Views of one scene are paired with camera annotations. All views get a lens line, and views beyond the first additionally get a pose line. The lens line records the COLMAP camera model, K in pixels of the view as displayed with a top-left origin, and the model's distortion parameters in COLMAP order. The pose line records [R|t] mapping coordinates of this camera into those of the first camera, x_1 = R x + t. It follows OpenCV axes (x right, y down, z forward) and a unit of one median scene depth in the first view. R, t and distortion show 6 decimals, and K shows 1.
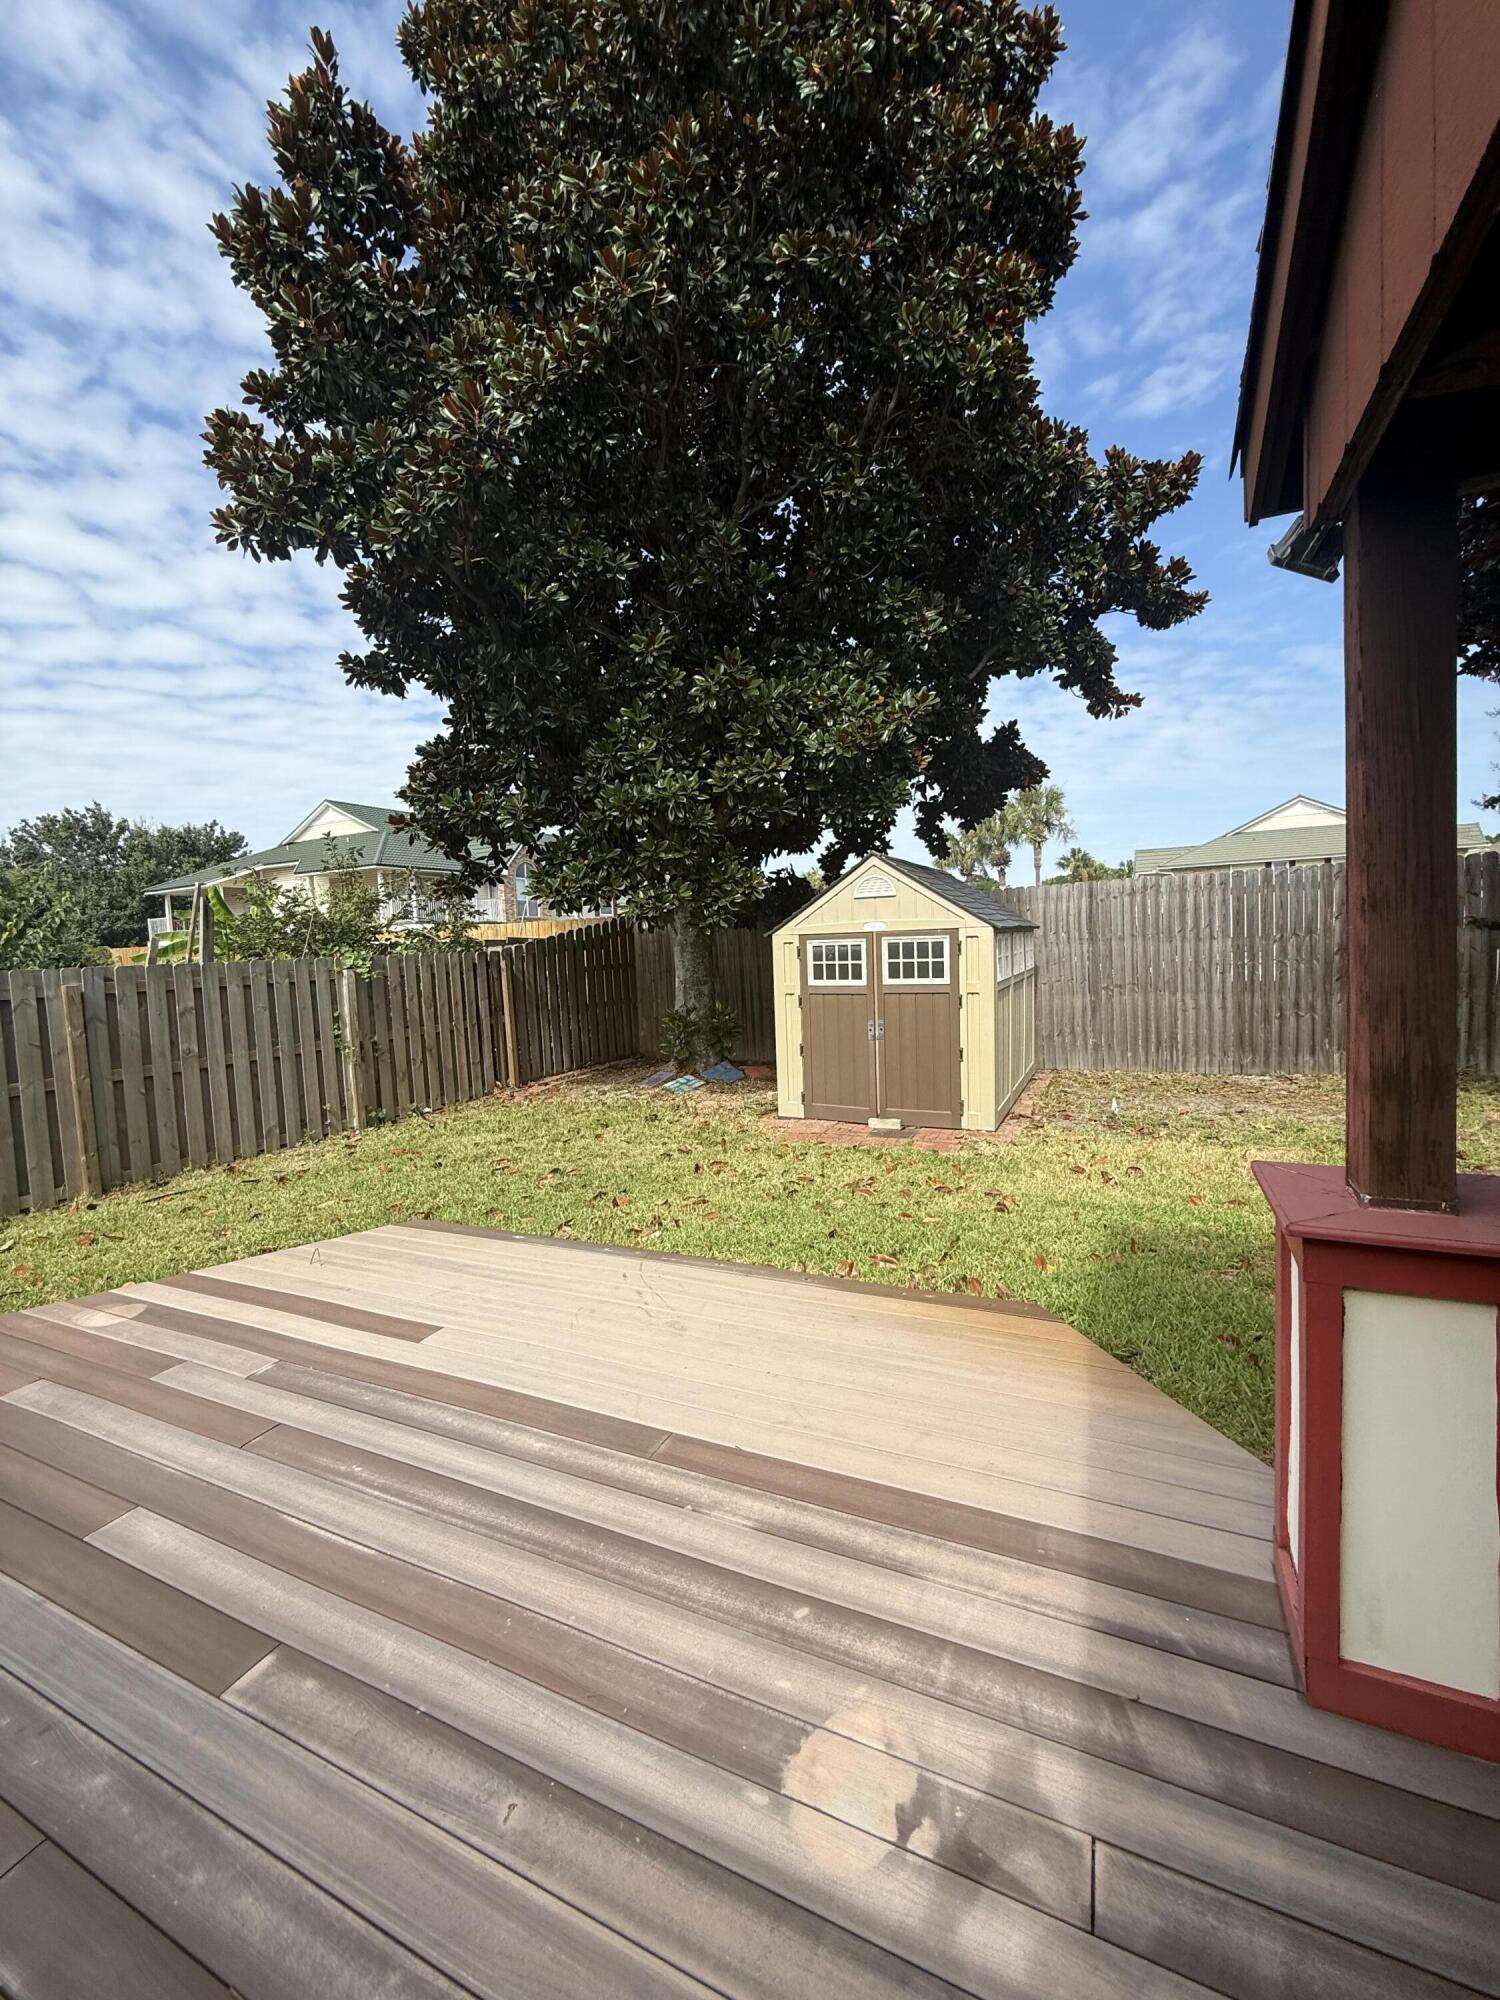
lens RADIAL K [[799.9, 0, 752.7], [0, 799.9, 998.9], [0, 0, 1]] dist [0.004337, 0.000057]
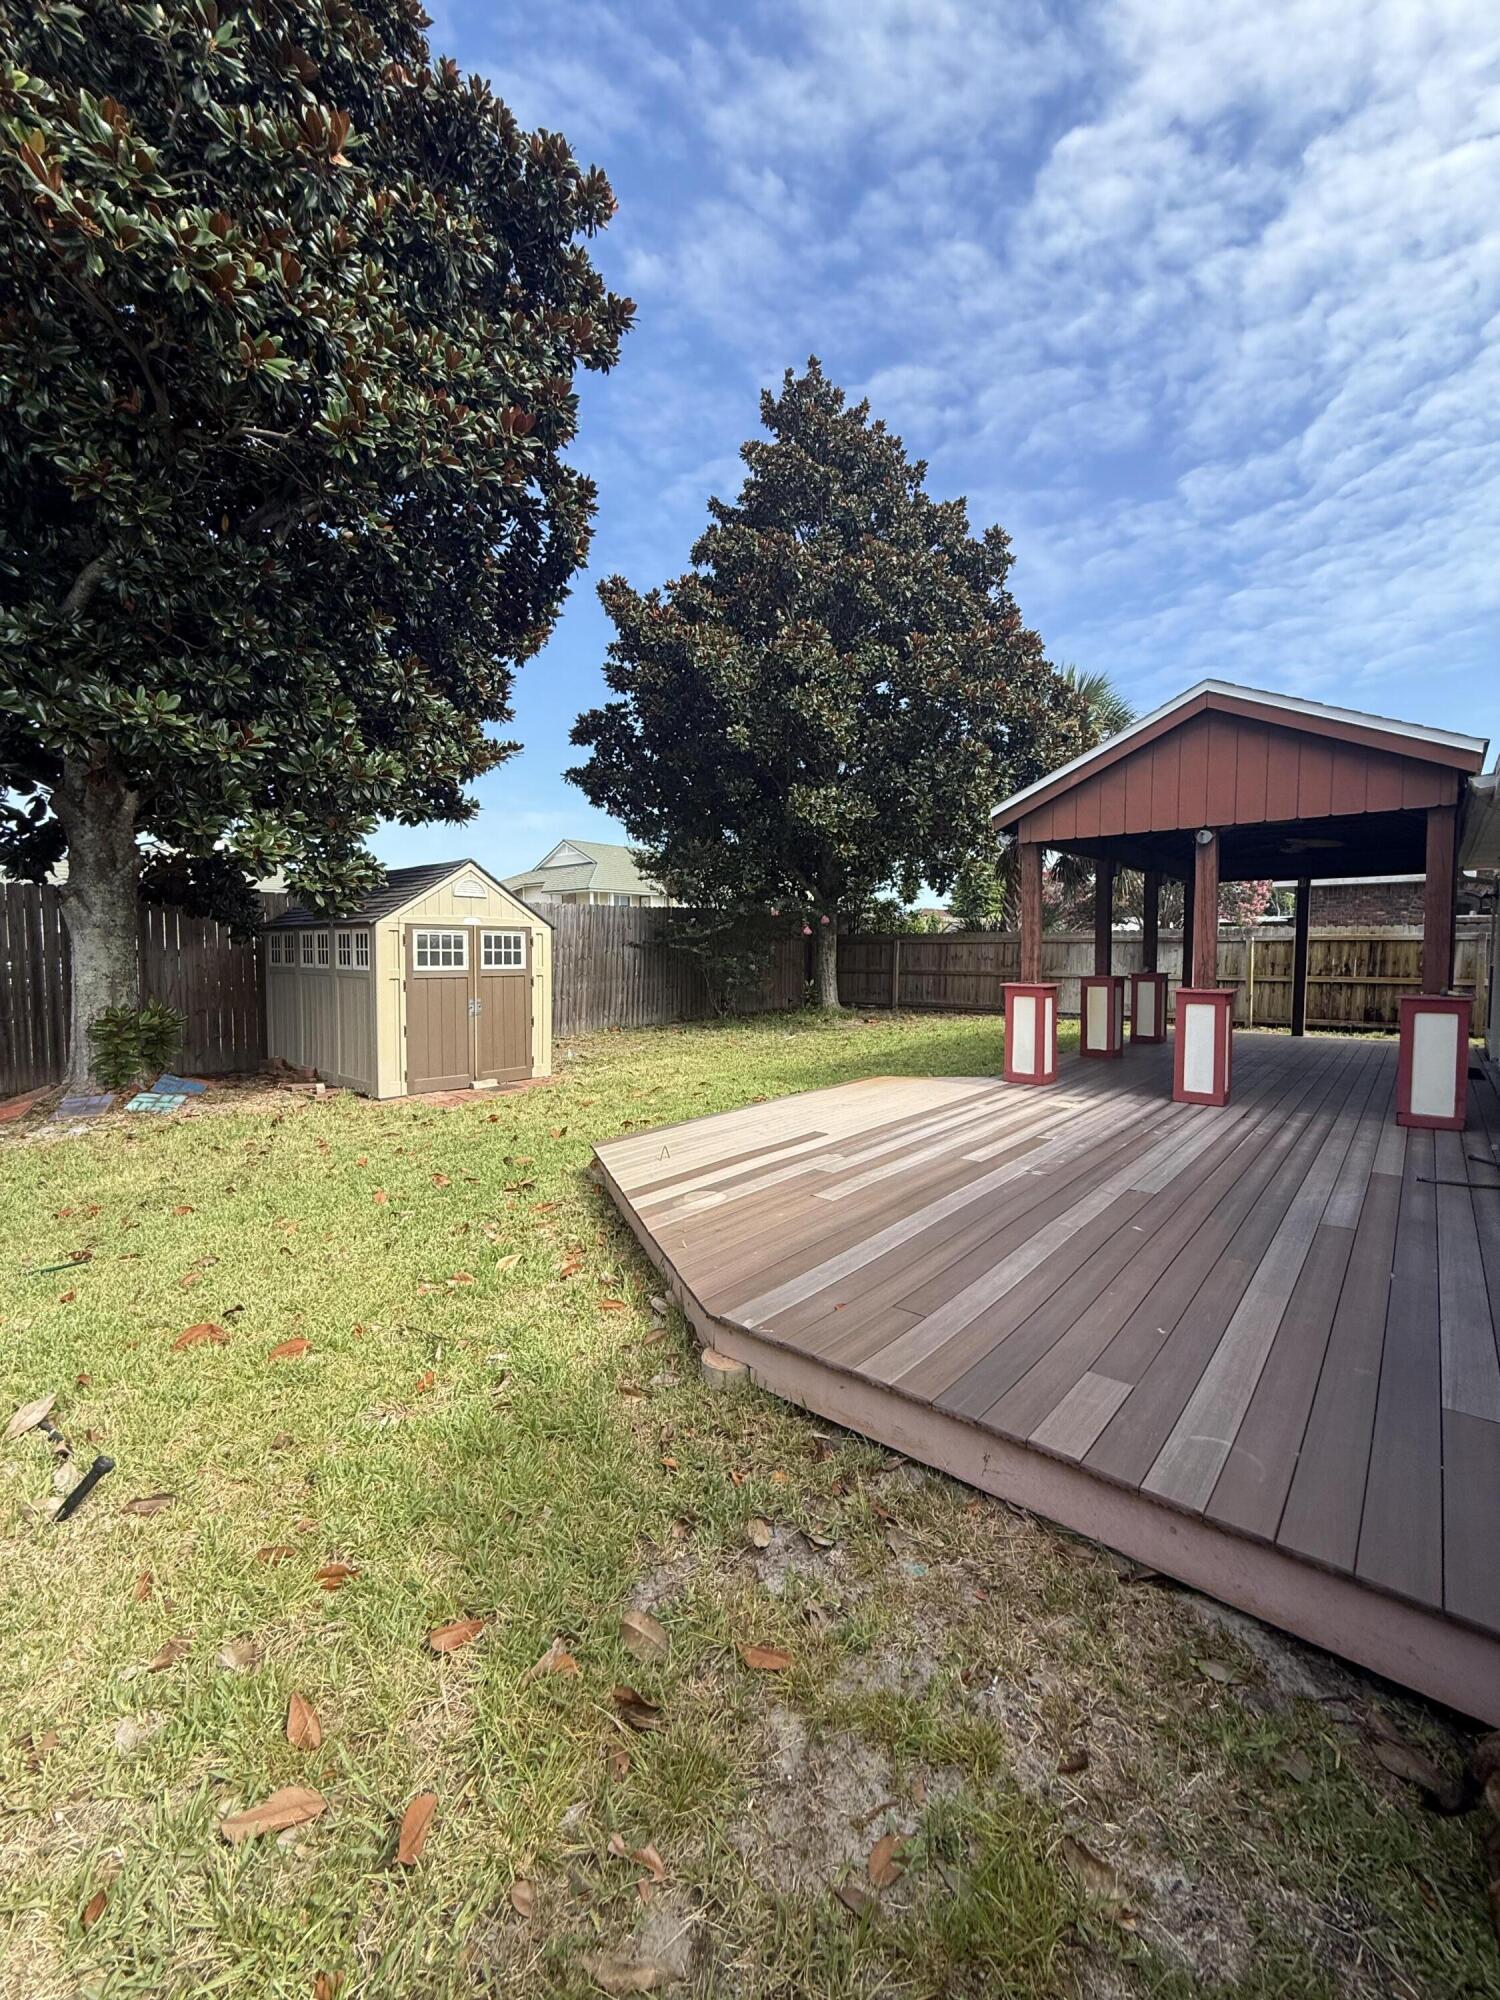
lens RADIAL K [[799.9, 0, 752.8], [0, 799.9, 990.4], [0, 0, 1]] dist [0.004337, 0.000057]
pose [[0.255880, -0.006851, 0.966684, -0.913611], [0.059530, 0.998189, -0.008683, 0.049560], [-0.964874, 0.059768, 0.255824, 0.292096]]
